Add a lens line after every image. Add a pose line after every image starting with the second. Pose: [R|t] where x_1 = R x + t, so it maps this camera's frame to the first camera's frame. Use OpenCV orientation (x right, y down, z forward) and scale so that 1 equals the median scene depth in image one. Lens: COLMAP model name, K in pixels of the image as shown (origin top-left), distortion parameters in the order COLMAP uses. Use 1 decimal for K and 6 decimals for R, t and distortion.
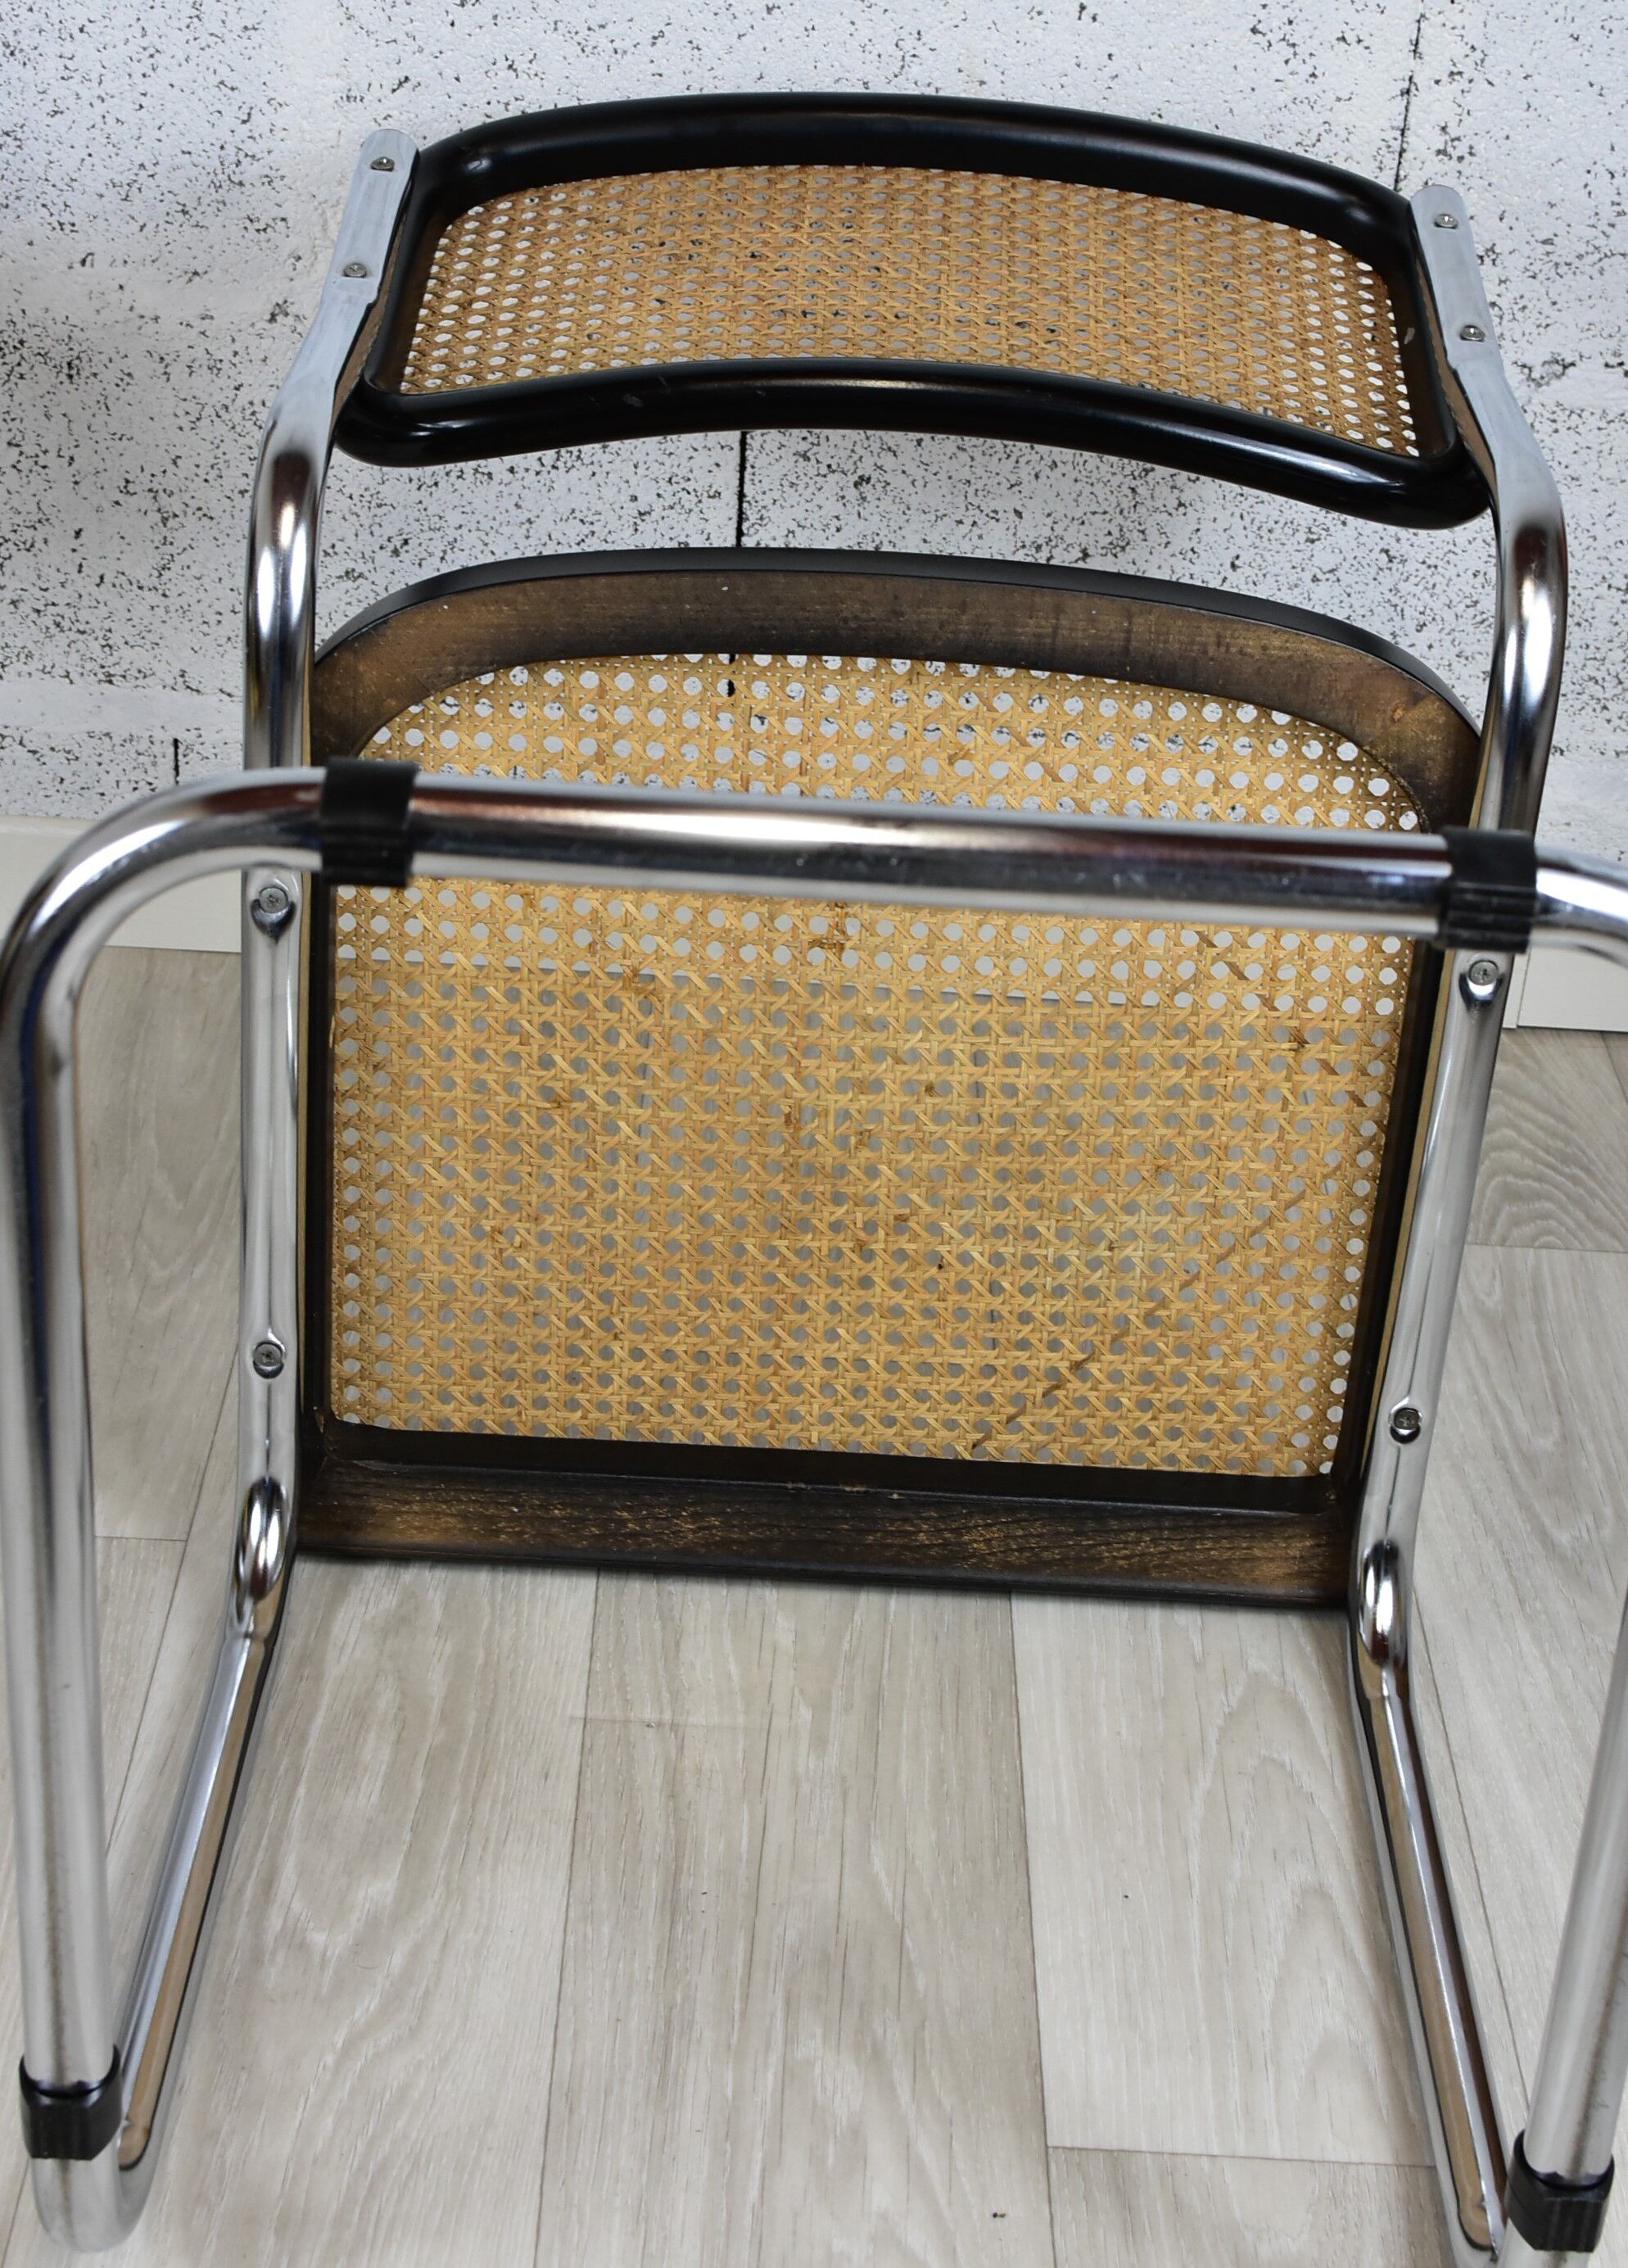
lens RADIAL K [[3748.4, 0, 822.2], [0, 3748.4, 1069.5], [0, 0, 1]] dist [-0.004600, 0.000000]
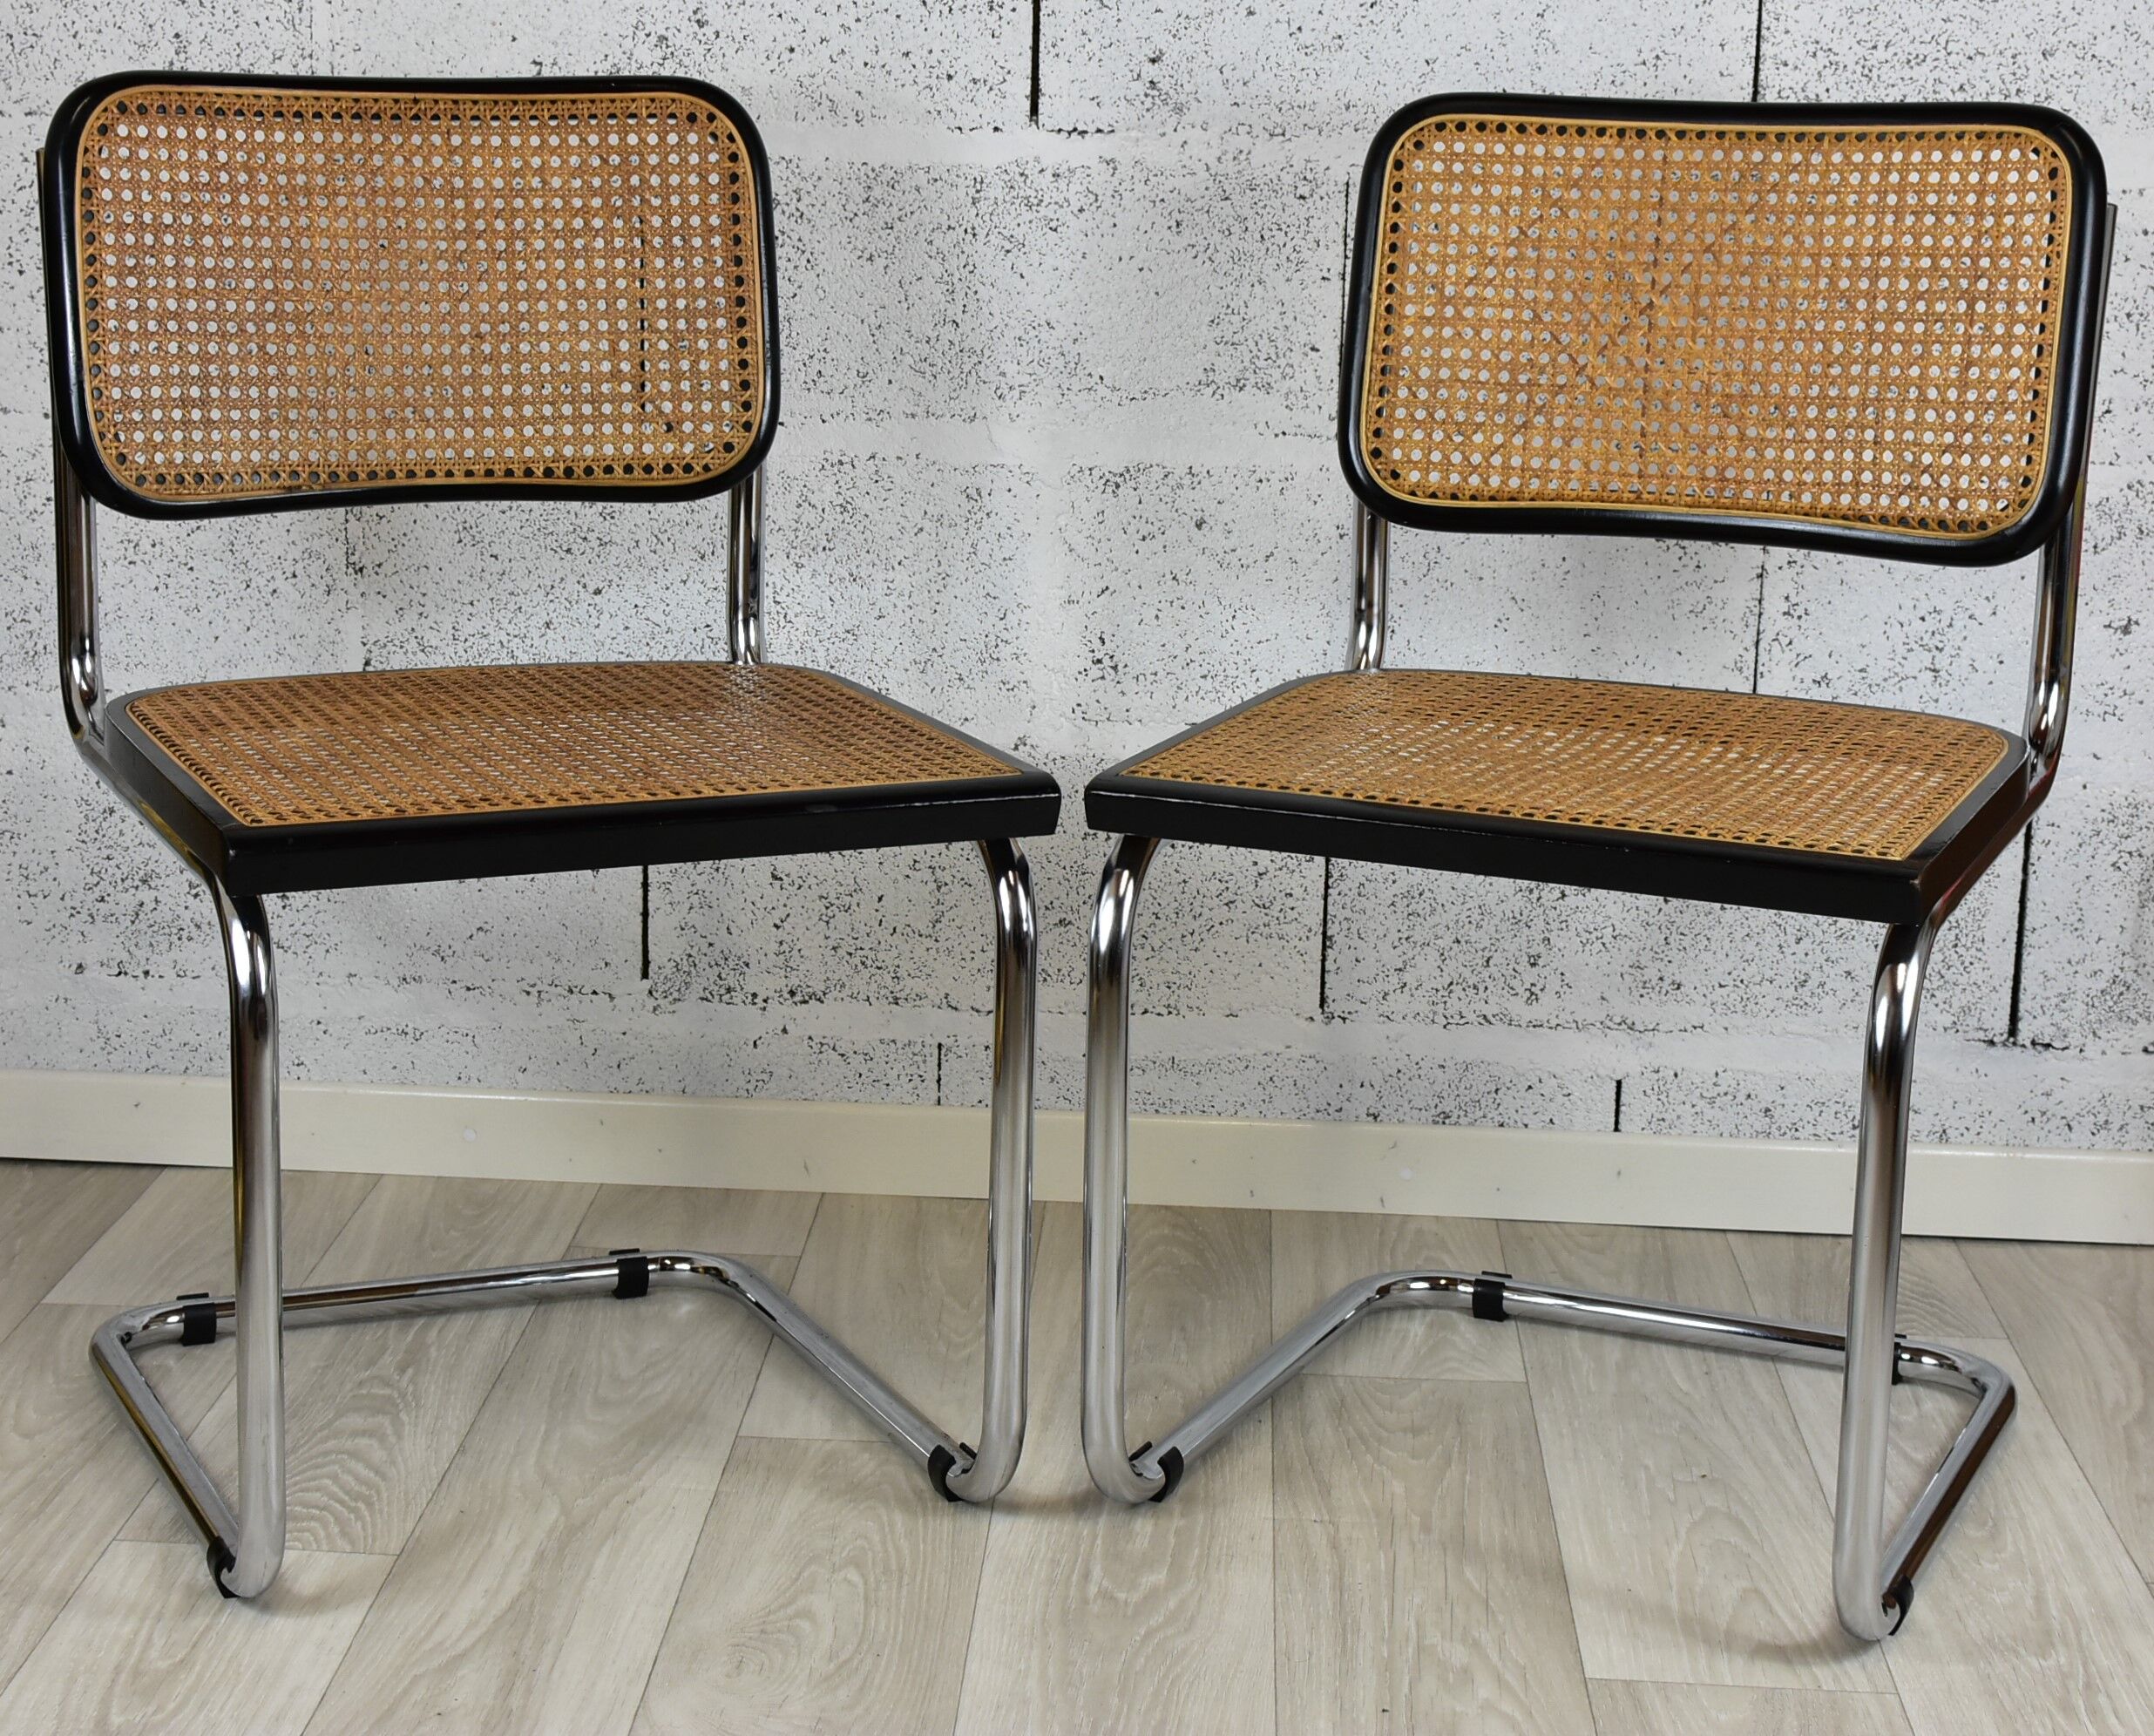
lens RADIAL K [[4013.4, 0, 982.9], [0, 4013.4, 853.6], [0, 0, 1]] dist [0.002592, 0.000000]
pose [[0.997170, -0.026934, -0.070192, -0.057177], [0.005379, 0.956789, -0.290732, 0.378442], [0.074989, 0.289531, 0.954226, -0.650950]]
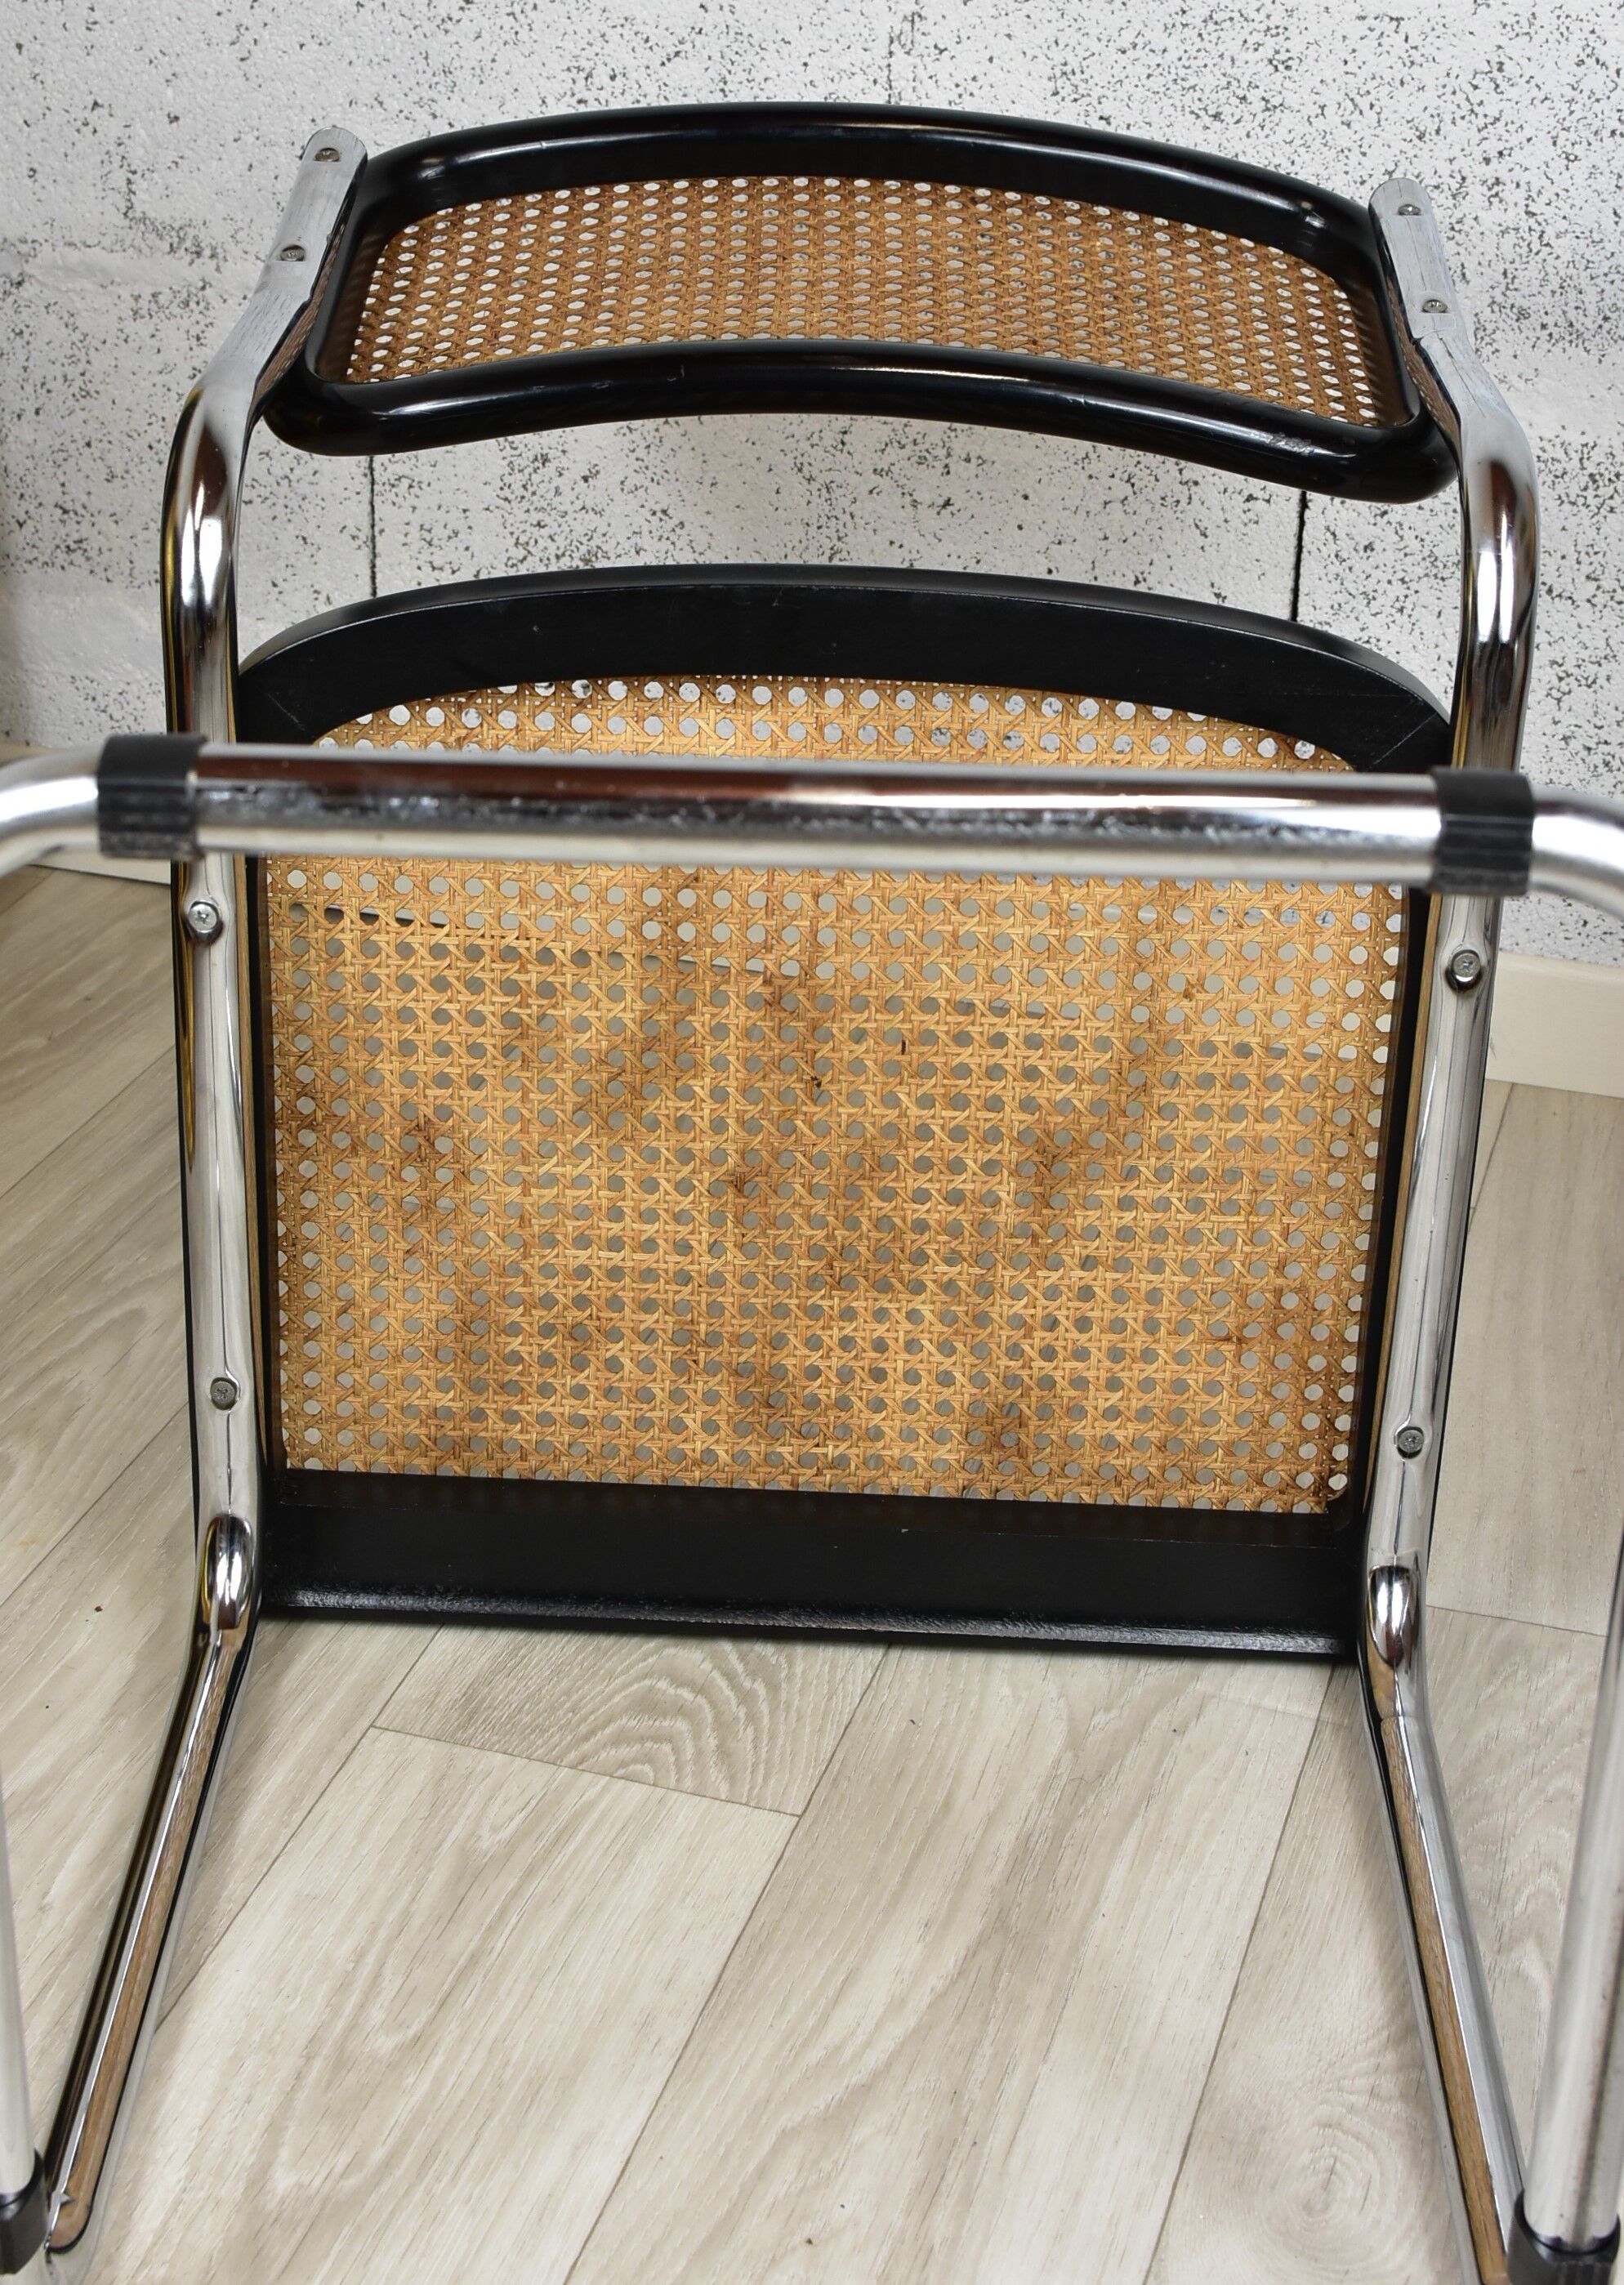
lens RADIAL K [[3776.7, 0, 802.5], [0, 3776.7, 1064.8], [0, 0, 1]] dist [-0.004600, 0.000000]
pose [[0.958694, 0.085157, -0.271391, -0.164821], [-0.109612, 0.991046, -0.076237, 0.075557], [0.262469, 0.102836, 0.959445, -0.007503]]
